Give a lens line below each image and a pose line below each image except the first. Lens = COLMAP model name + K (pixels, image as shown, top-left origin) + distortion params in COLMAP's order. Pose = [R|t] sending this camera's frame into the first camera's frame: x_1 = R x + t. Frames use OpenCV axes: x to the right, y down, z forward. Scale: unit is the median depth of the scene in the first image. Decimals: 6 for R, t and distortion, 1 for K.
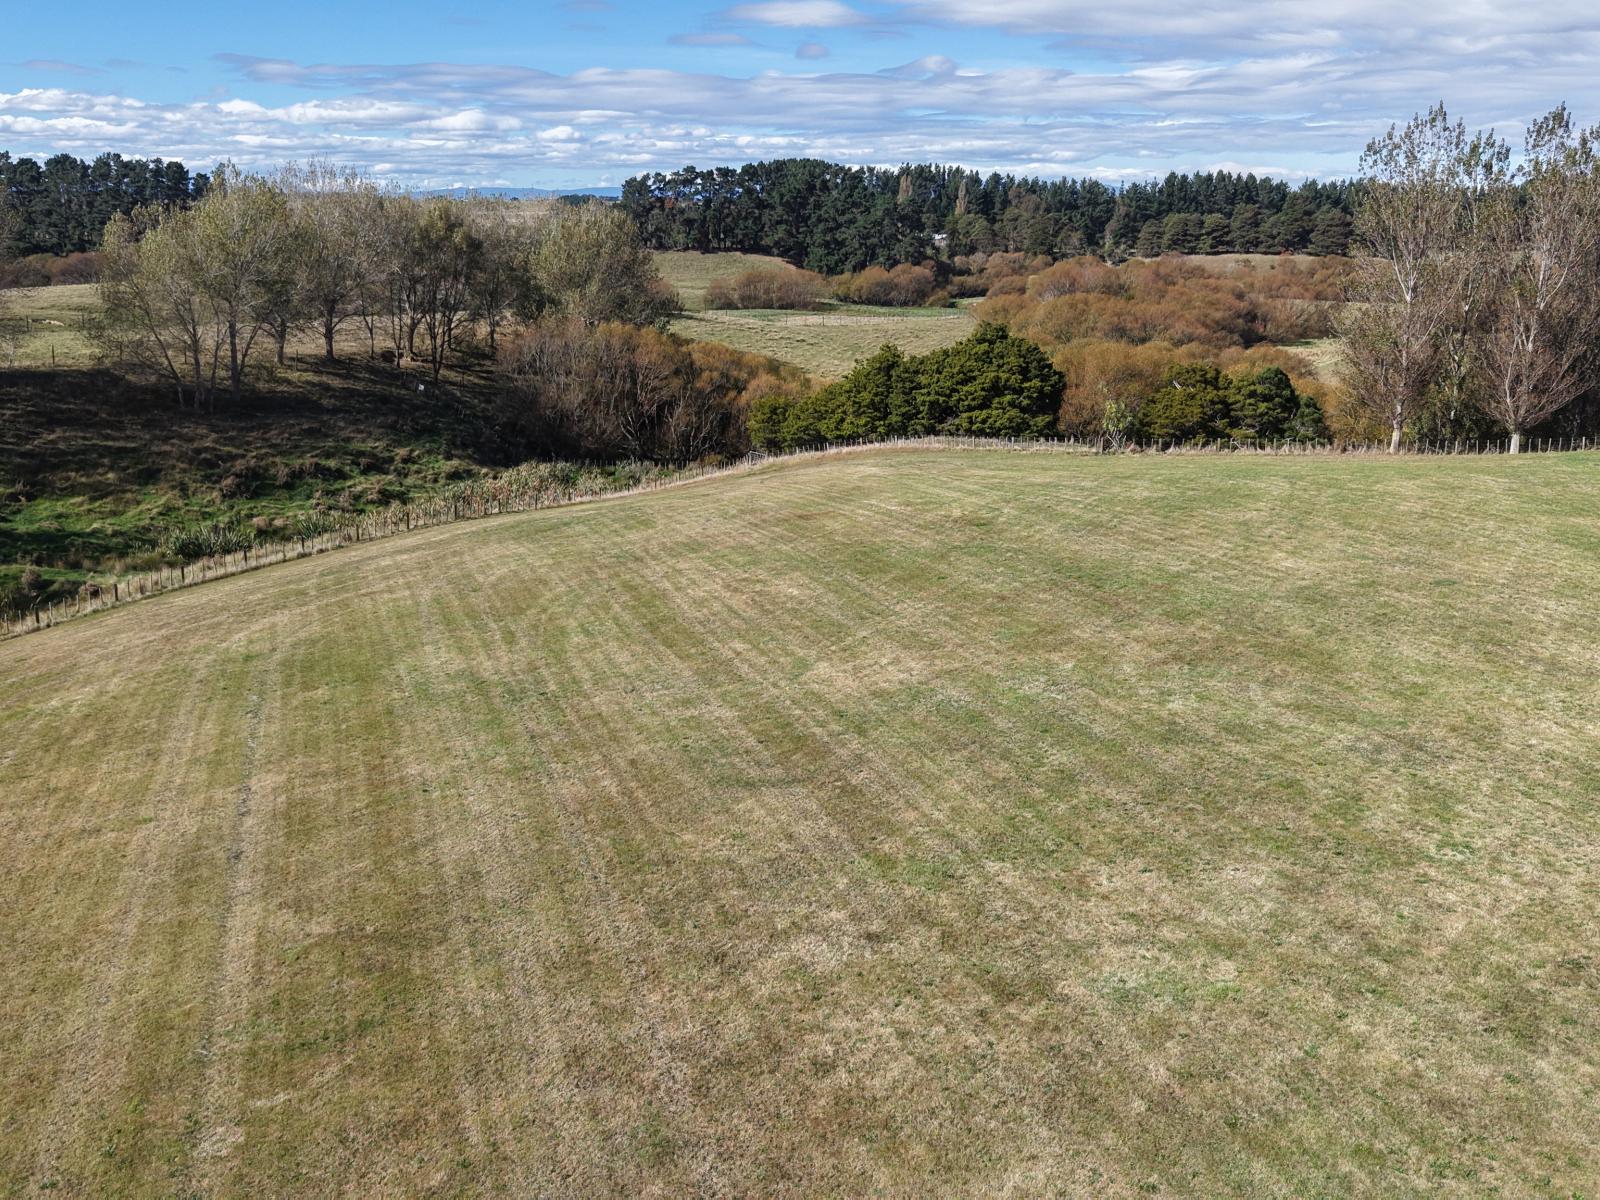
lens RADIAL K [[1435.6, 0, 792.5], [0, 1435.6, 607.4], [0, 0, 1]] dist [0.112443, -0.274831]
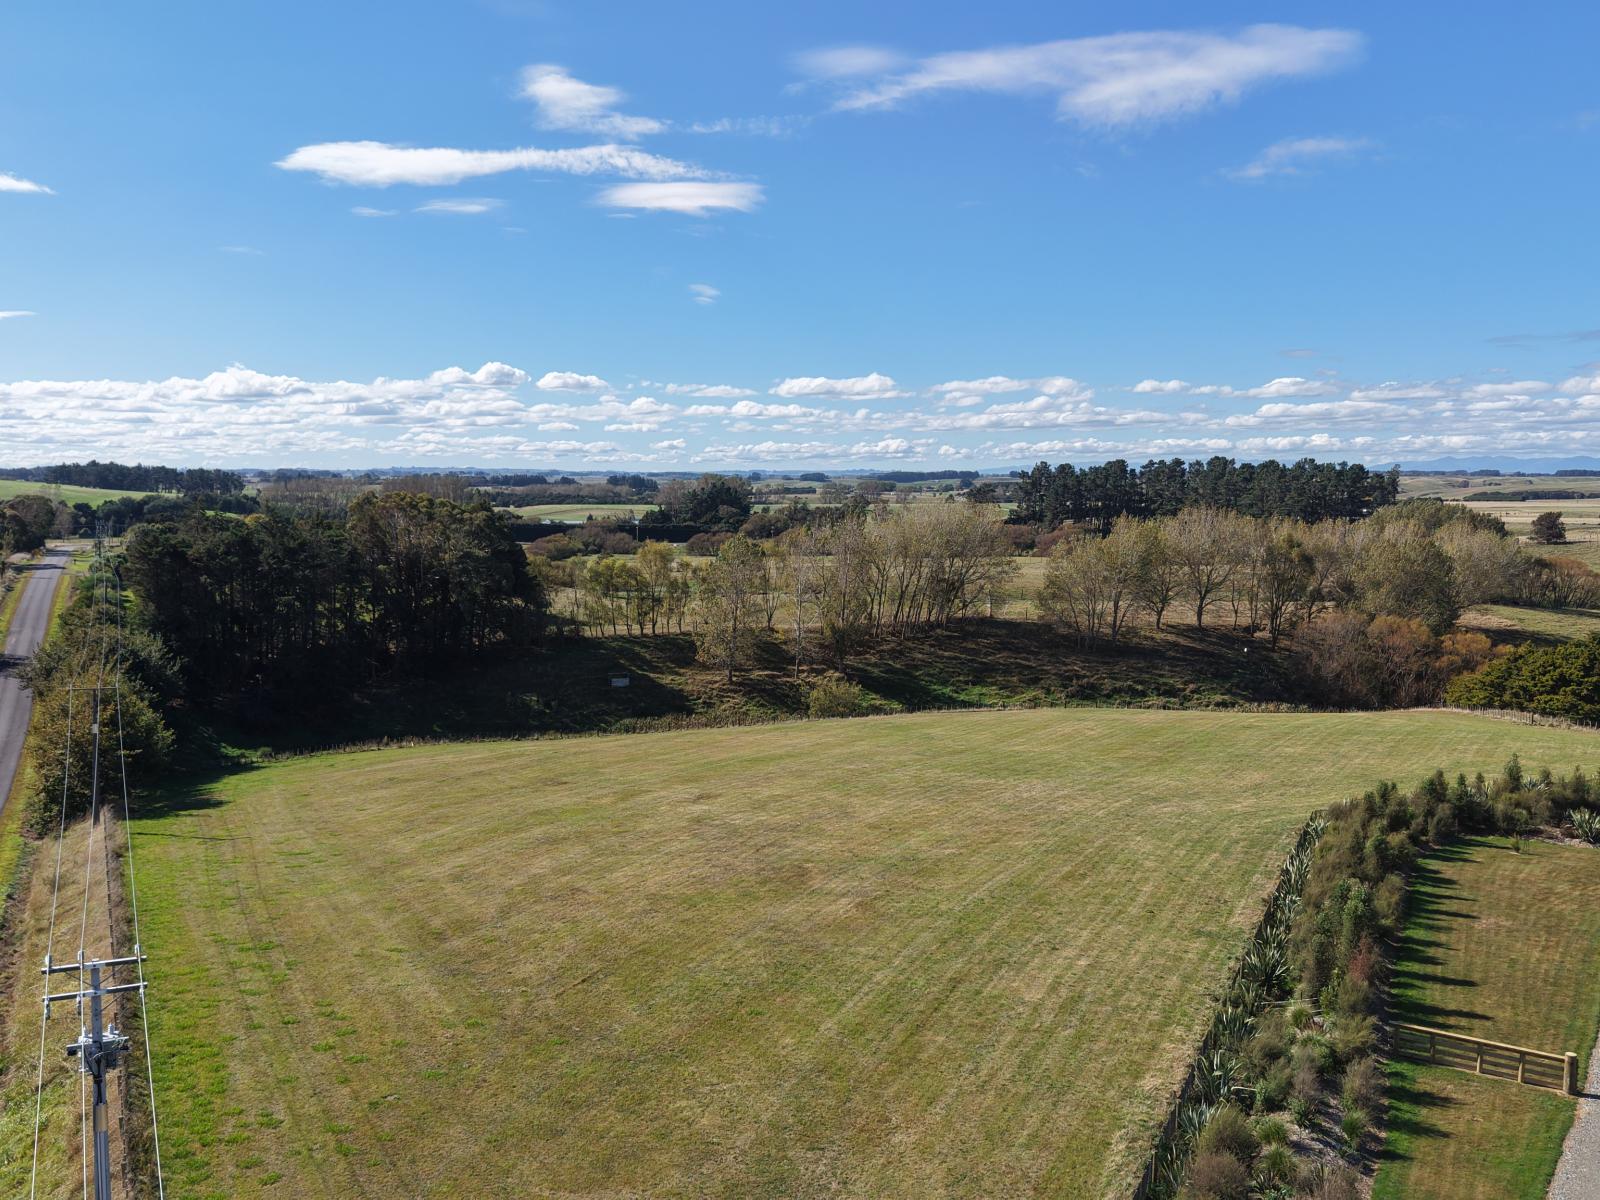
lens RADIAL K [[1435.6, 0, 792.5], [0, 1435.6, 607.4], [0, 0, 1]] dist [0.112443, -0.274831]
pose [[0.671886, 0.058533, -0.738338, 0.179333], [-0.193165, 0.976221, -0.098388, 0.014856], [0.715022, 0.208727, 0.667216, -0.118527]]
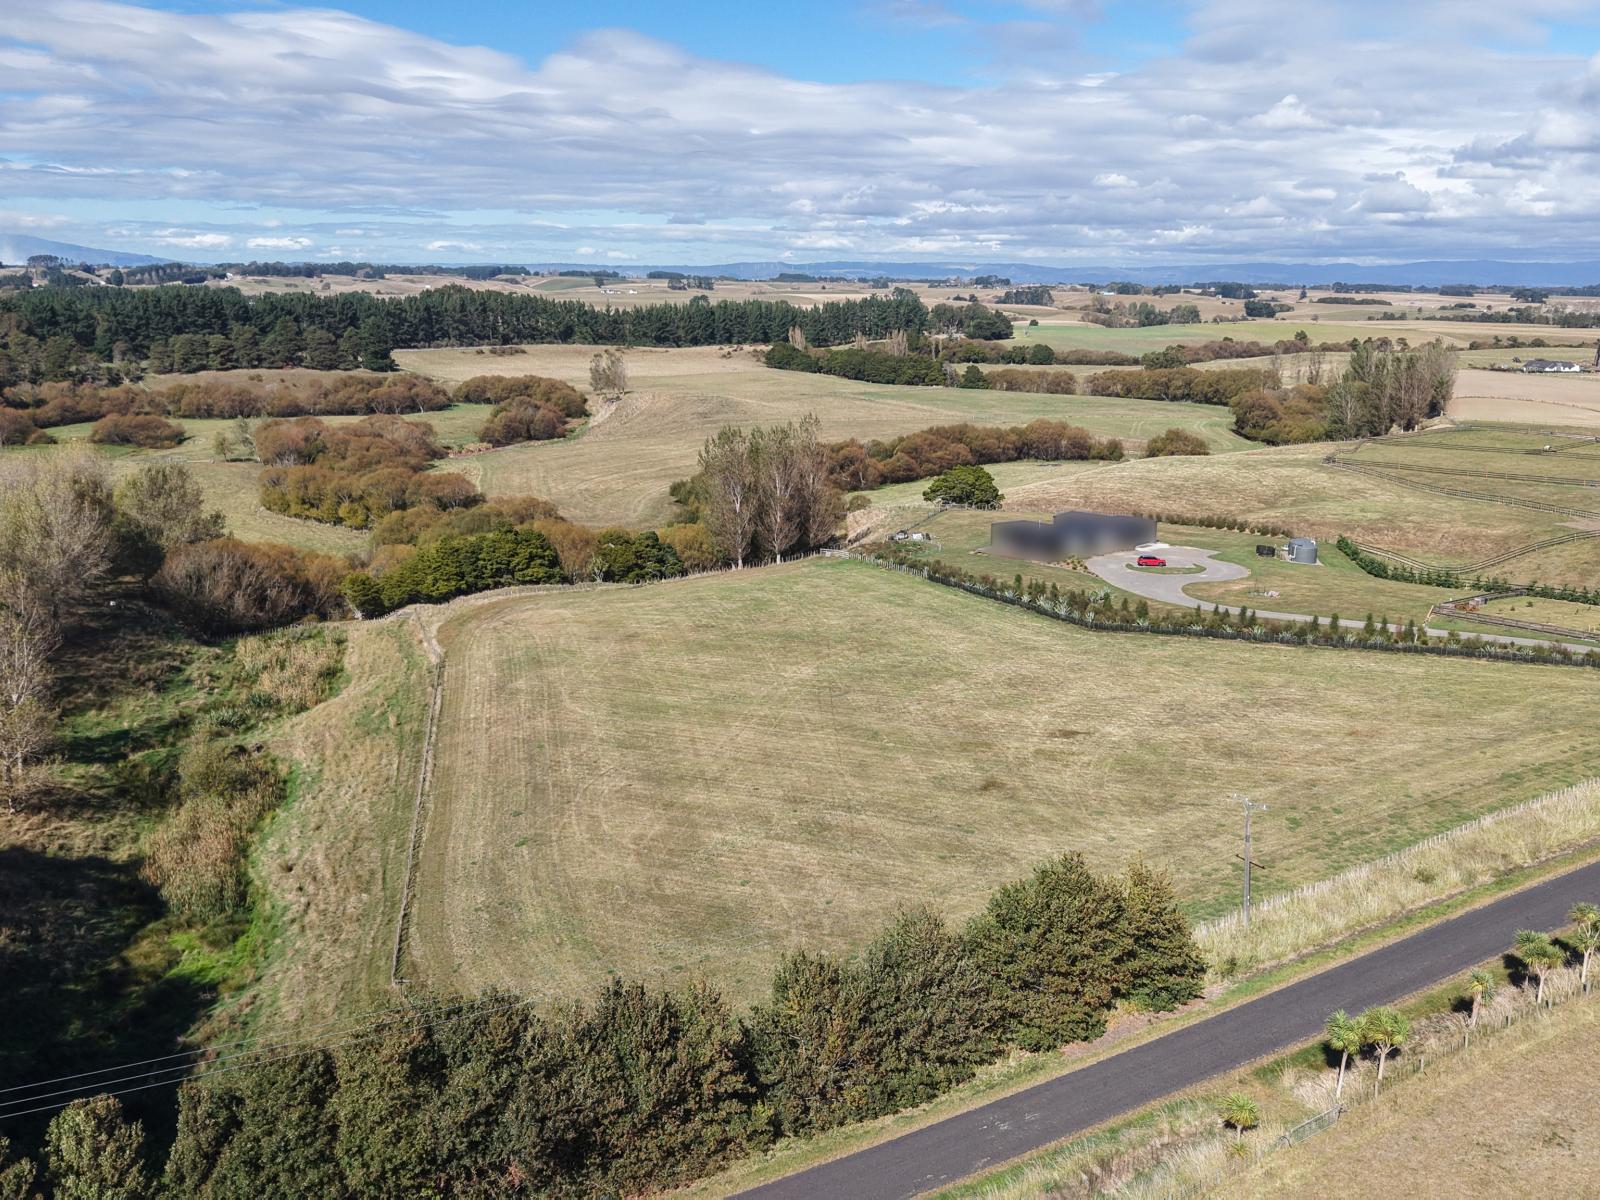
lens RADIAL K [[1435.6, 0, 792.5], [0, 1435.6, 607.4], [0, 0, 1]] dist [0.112443, -0.274831]
pose [[0.718333, -0.161526, 0.676688, -0.252595], [0.182503, 0.982360, 0.040755, -0.028121], [-0.671335, 0.094222, 0.735141, -0.174710]]
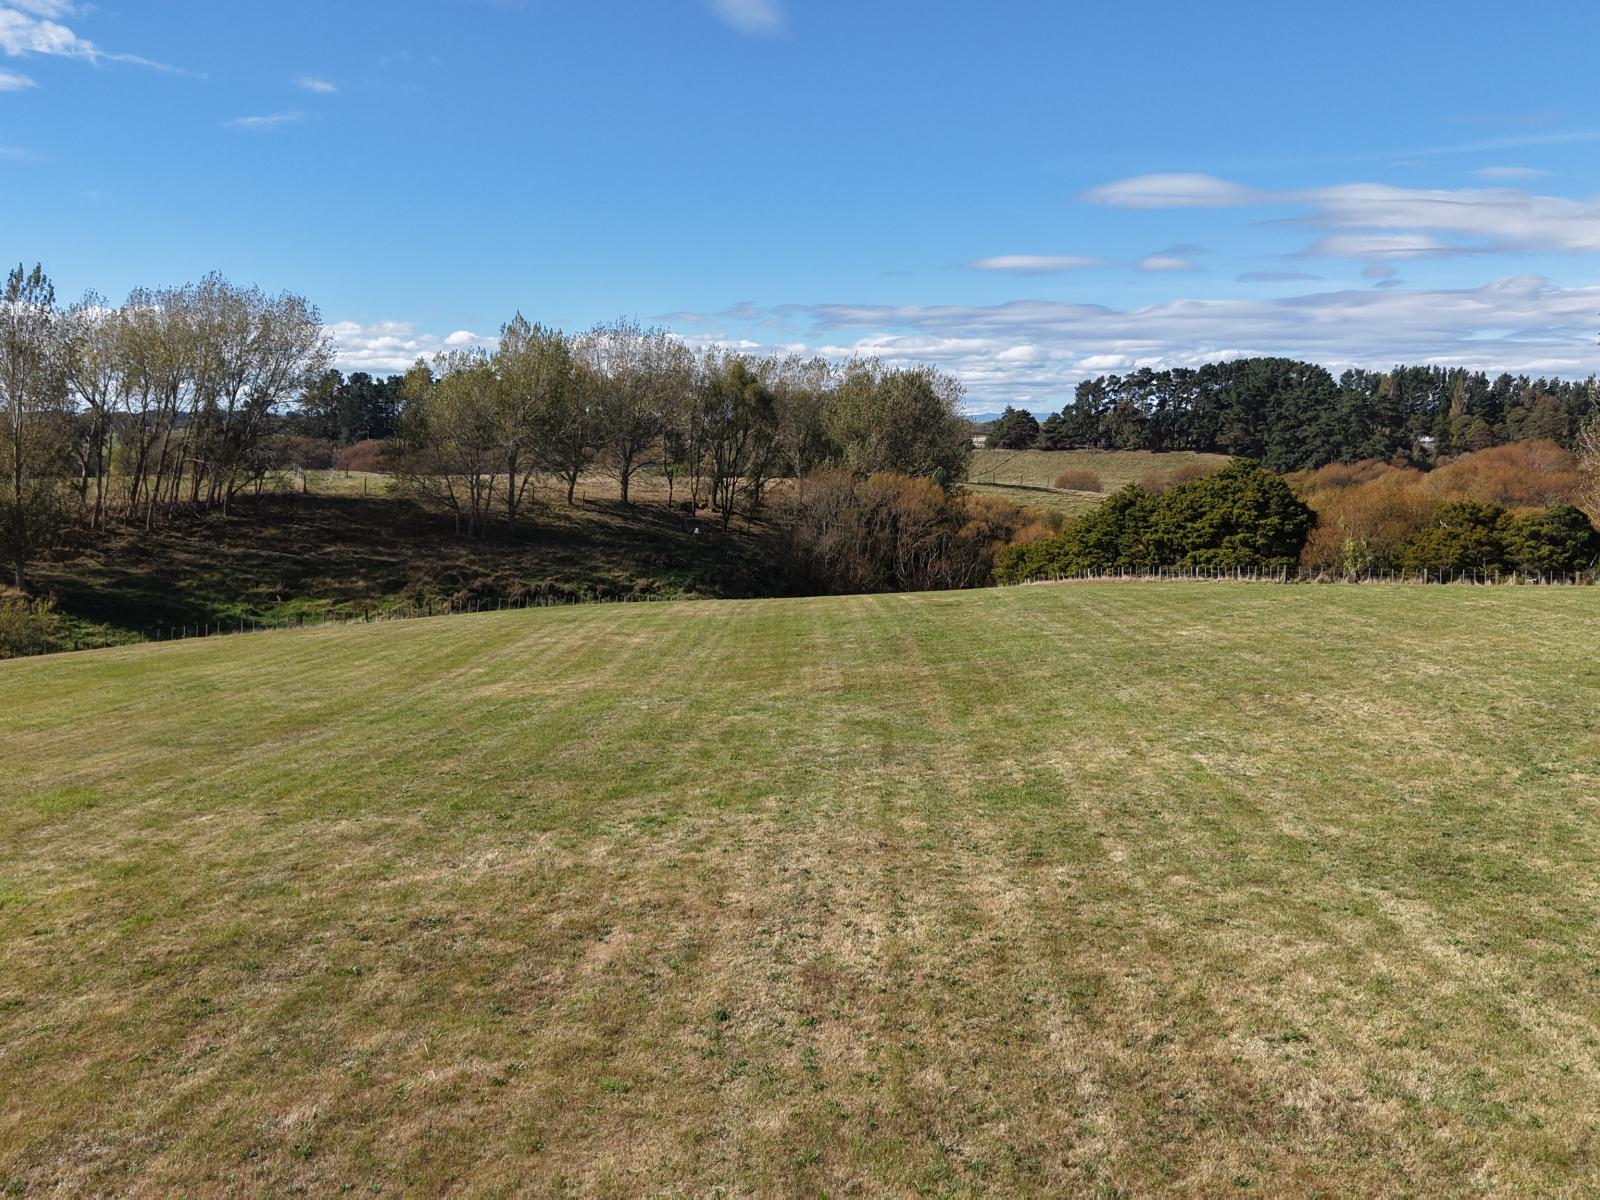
lens RADIAL K [[1435.6, 0, 792.5], [0, 1435.6, 607.4], [0, 0, 1]] dist [0.112443, -0.274831]
pose [[0.939096, 0.037666, -0.341585, 0.053935], [-0.087470, 0.987438, -0.131590, 0.010791], [0.332338, 0.153454, 0.930593, 0.023547]]
